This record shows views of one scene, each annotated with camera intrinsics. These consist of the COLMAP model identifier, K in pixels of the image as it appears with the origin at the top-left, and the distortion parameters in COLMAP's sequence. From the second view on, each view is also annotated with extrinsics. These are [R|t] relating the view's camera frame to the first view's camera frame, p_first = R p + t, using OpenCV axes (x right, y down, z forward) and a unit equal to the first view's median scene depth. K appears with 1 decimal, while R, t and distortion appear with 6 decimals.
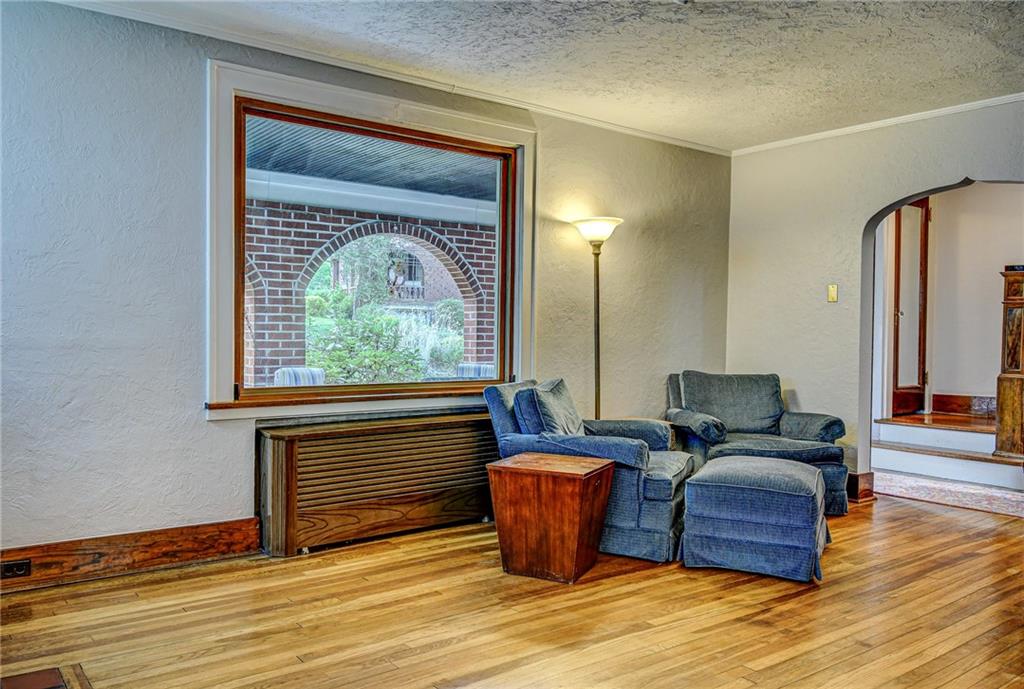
lens RADIAL K [[776.0, 0, 512.0], [0, 776.0, 344.5], [0, 0, 1]] dist [0.006258, 0.000699]
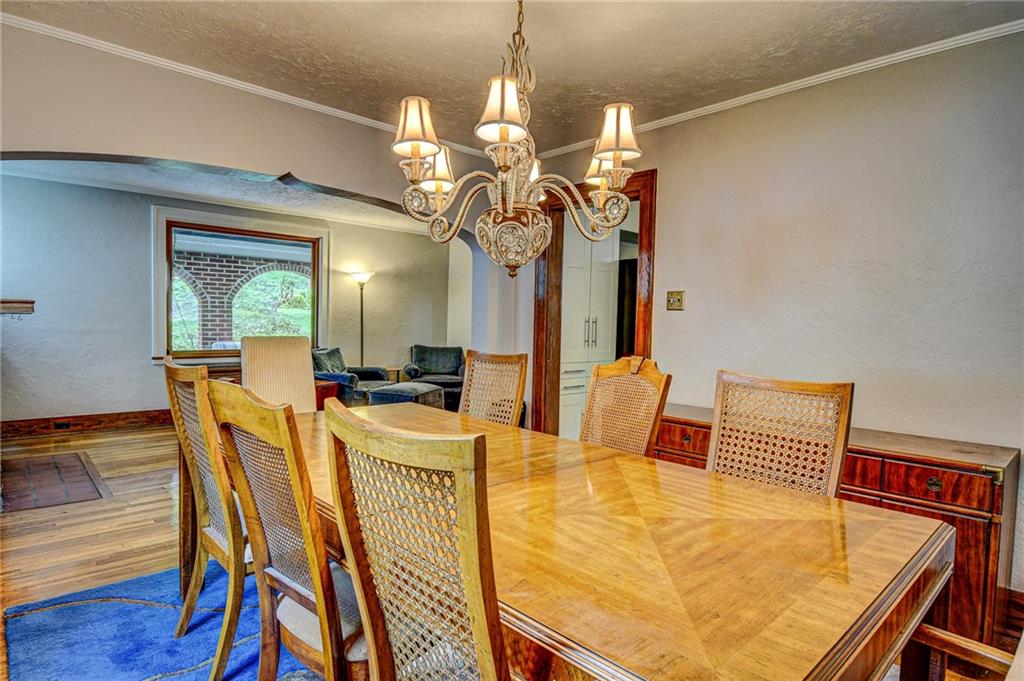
lens RADIAL K [[552.9, 0, 512.0], [0, 552.9, 340.5], [0, 0, 1]] dist [0.000471, 0.000050]
pose [[0.995290, 0.007433, 0.096661, 0.345190], [-0.009565, 0.999721, 0.021617, -0.011944], [-0.096473, -0.022440, 0.995083, -0.493065]]
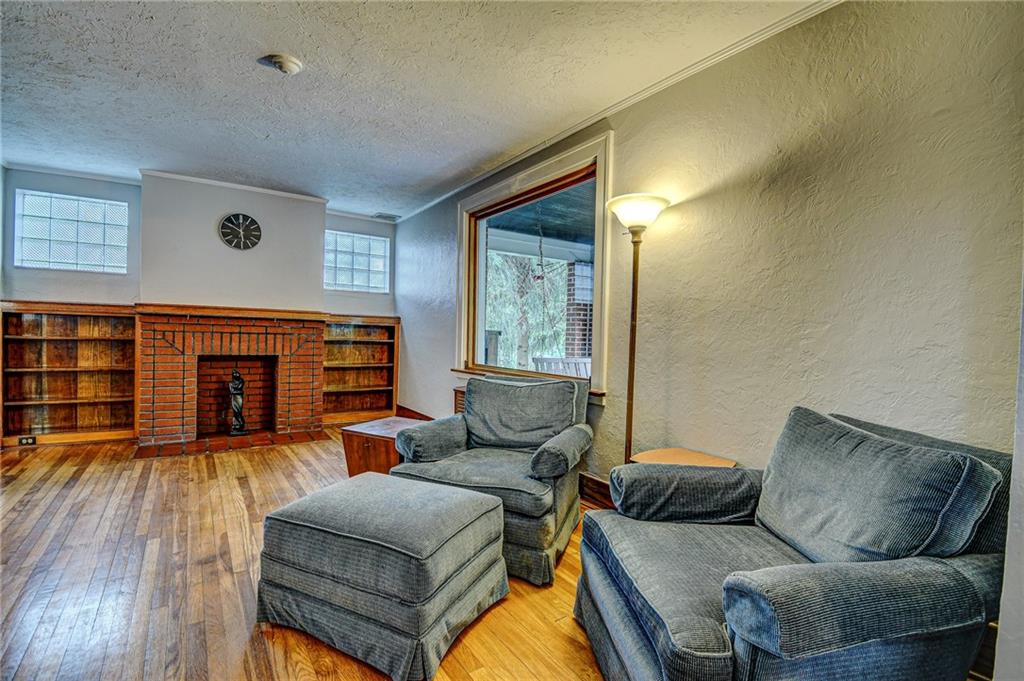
lens RADIAL K [[457.9, 0, 512.0], [0, 457.9, 340.5], [0, 0, 1]] dist [0.020665, -0.026236]
pose [[-0.035708, -0.003609, -0.999356, 0.569590], [-0.046300, 0.998926, -0.001953, -0.002885], [0.998289, 0.046201, -0.035836, 0.827055]]
